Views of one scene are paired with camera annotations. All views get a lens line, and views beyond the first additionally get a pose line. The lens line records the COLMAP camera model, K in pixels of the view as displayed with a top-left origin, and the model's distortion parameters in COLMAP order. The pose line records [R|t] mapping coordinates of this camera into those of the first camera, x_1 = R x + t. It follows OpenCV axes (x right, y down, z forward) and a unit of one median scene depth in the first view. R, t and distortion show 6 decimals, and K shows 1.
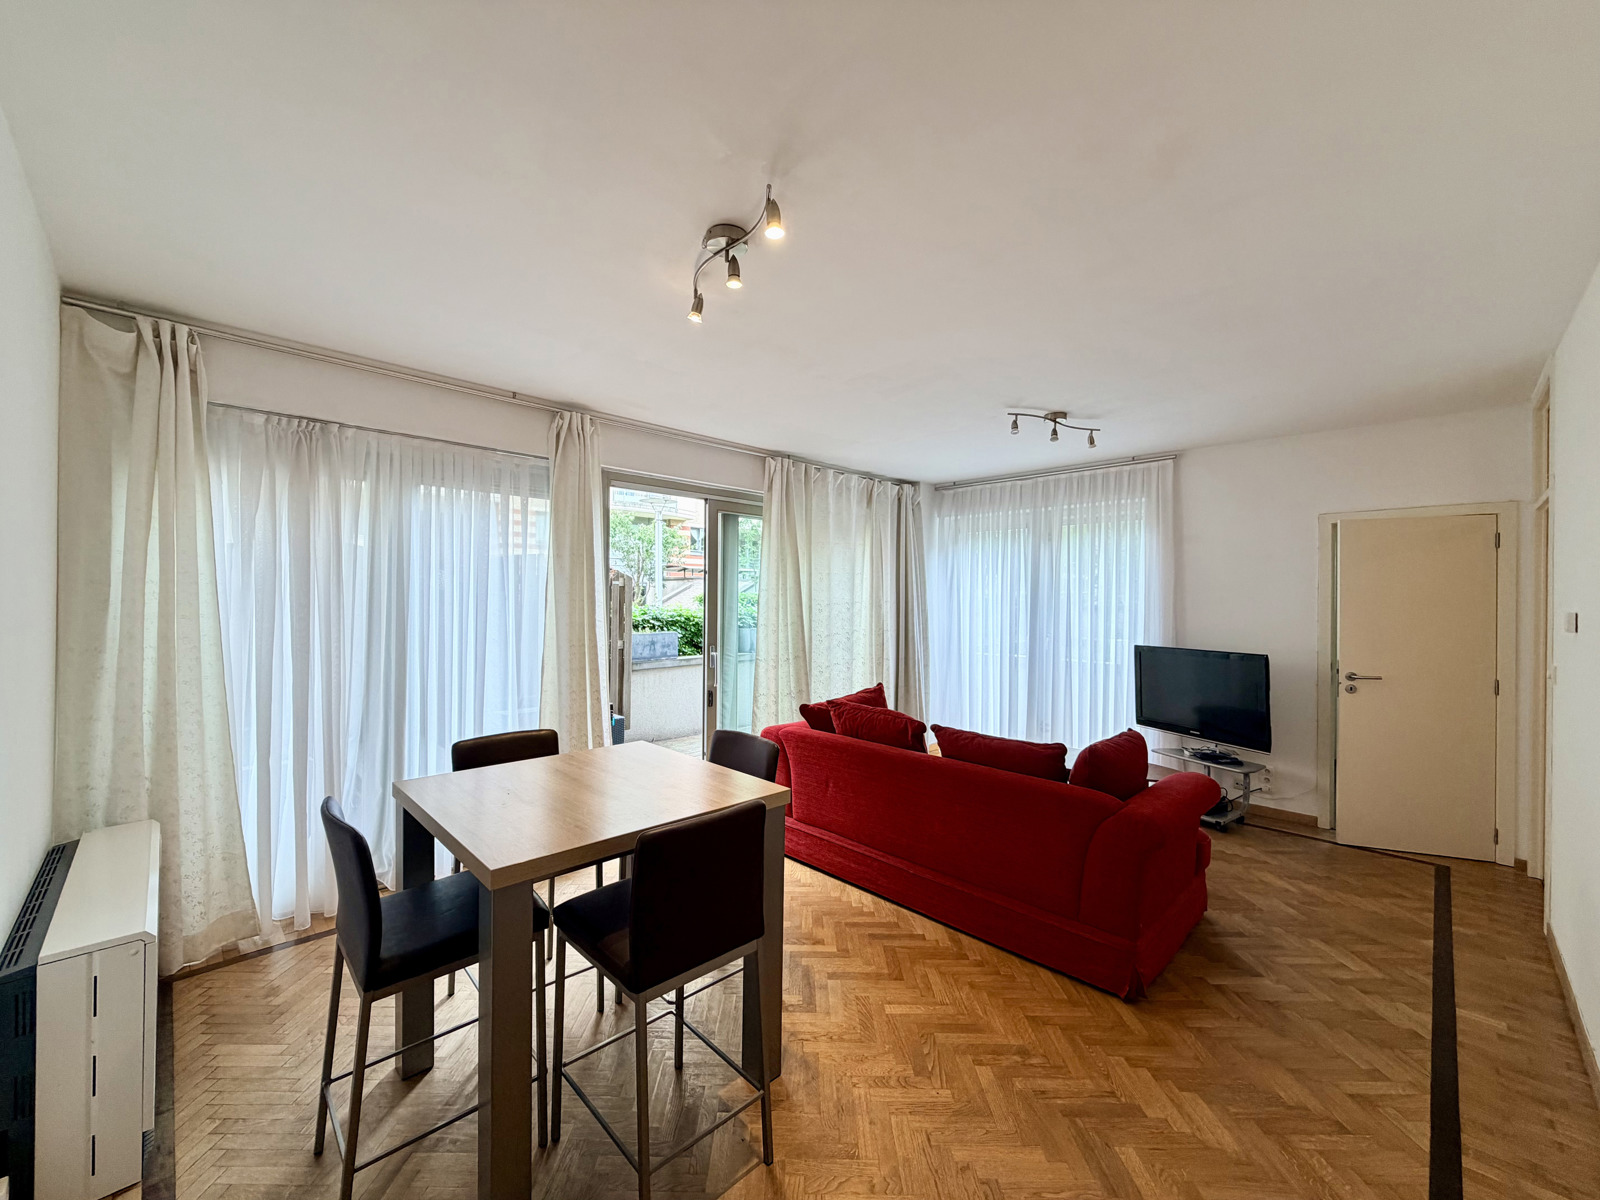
lens RADIAL K [[637.9, 0, 797.8], [0, 637.9, 597.3], [0, 0, 1]] dist [-0.001158, -0.000556]
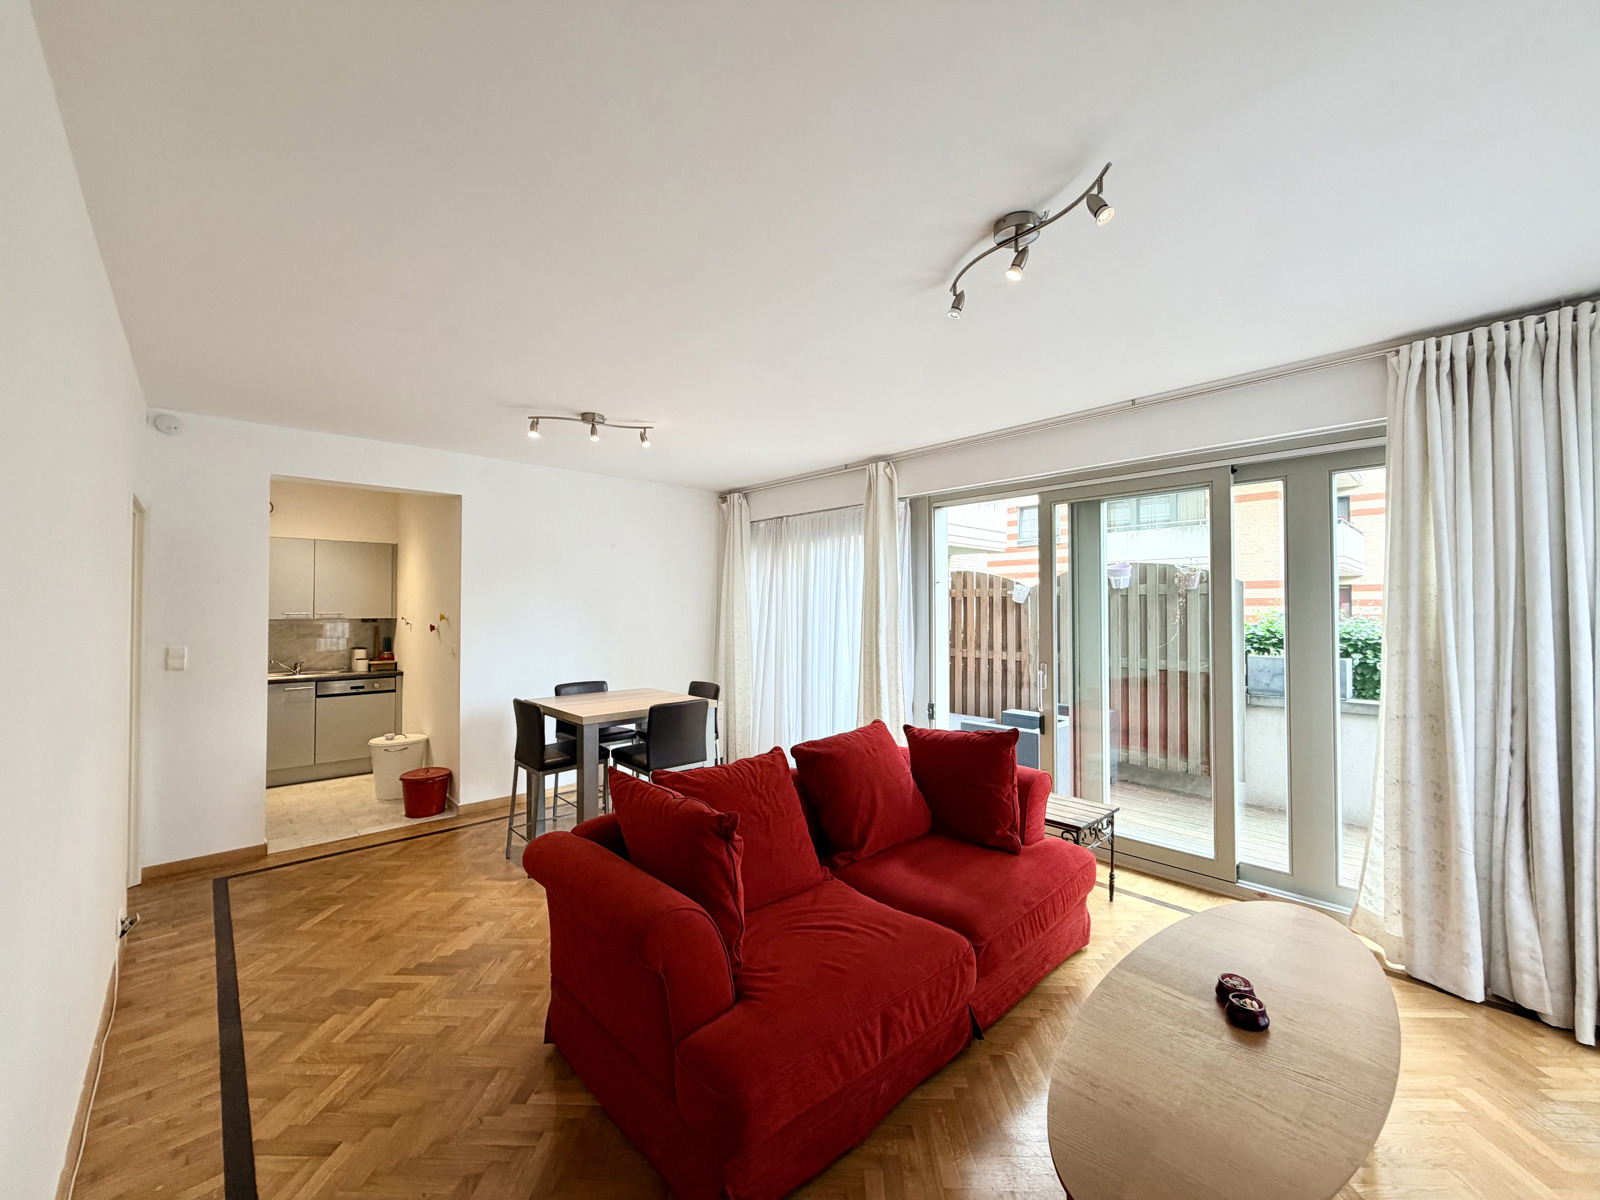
lens RADIAL K [[637.9, 0, 797.9], [0, 637.9, 600.4], [0, 0, 1]] dist [-0.001158, -0.000556]
pose [[-0.031404, -0.021110, -0.999284, 0.785779], [0.000134, 0.999777, -0.021125, 0.010549], [0.999507, -0.000798, -0.031394, 0.748264]]
